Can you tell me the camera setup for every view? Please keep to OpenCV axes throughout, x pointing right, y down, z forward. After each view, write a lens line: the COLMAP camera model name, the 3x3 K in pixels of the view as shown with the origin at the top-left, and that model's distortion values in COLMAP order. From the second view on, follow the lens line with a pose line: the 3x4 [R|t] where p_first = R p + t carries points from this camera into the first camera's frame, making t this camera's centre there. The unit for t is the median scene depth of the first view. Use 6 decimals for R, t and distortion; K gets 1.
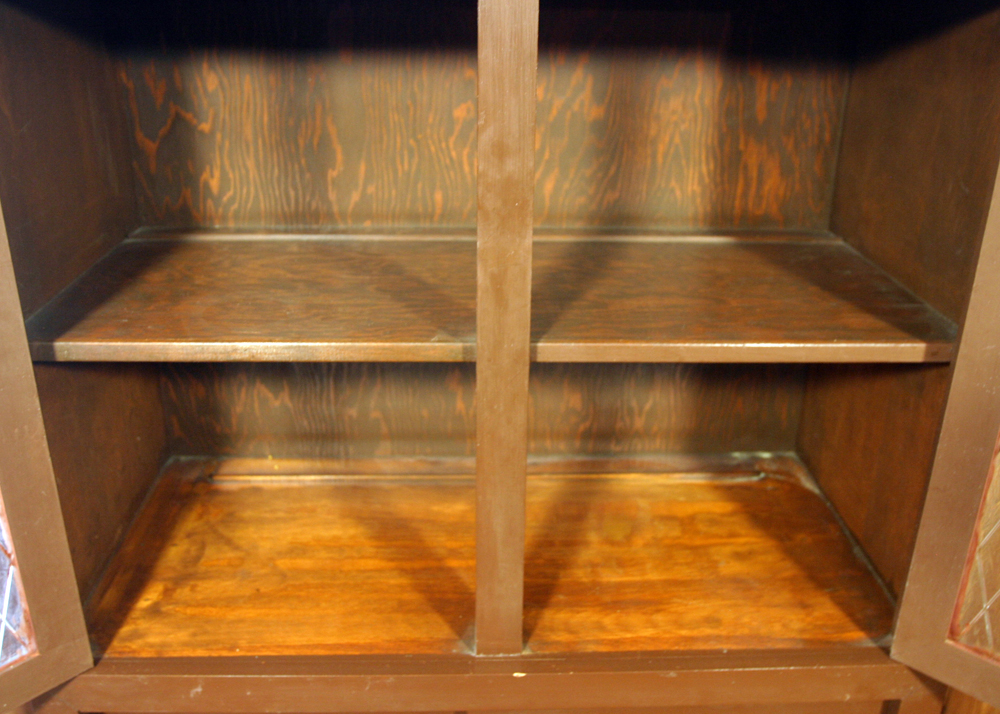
lens RADIAL K [[942.8, 0, 500.0], [0, 942.8, 359.7], [0, 0, 1]] dist [-0.065929, 0.000000]
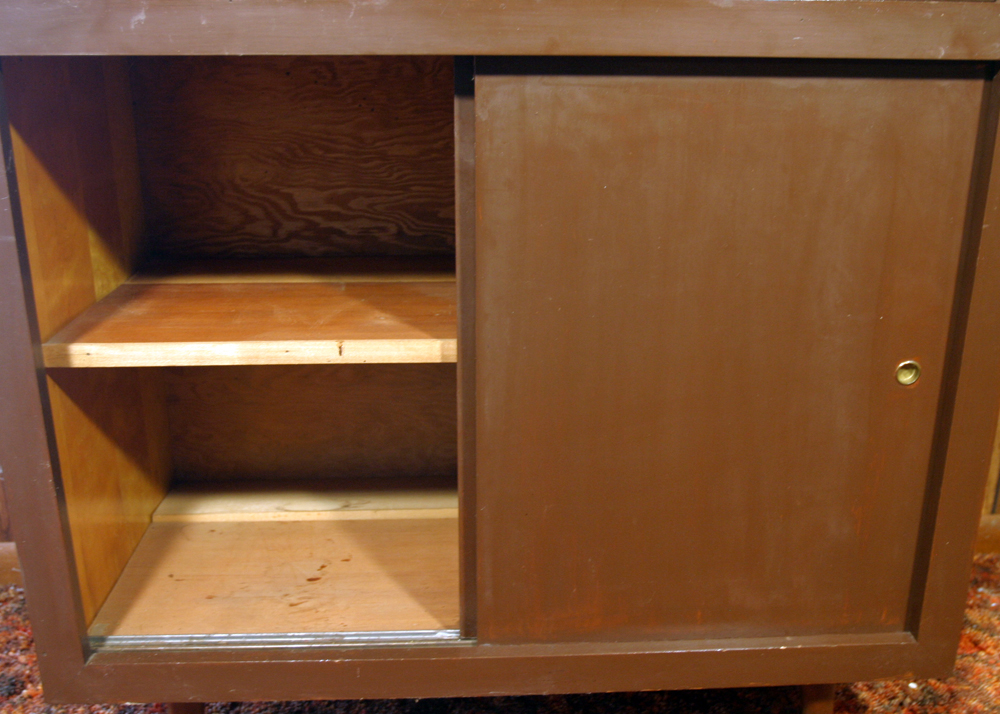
lens RADIAL K [[987.7, 0, 498.0], [0, 987.7, 352.7], [0, 0, 1]] dist [-0.047143, 0.000000]
pose [[0.999848, -0.017409, 0.001338, -0.019641], [0.017455, 0.998522, -0.051476, 0.617125], [-0.000440, 0.051492, 0.998673, 0.152120]]
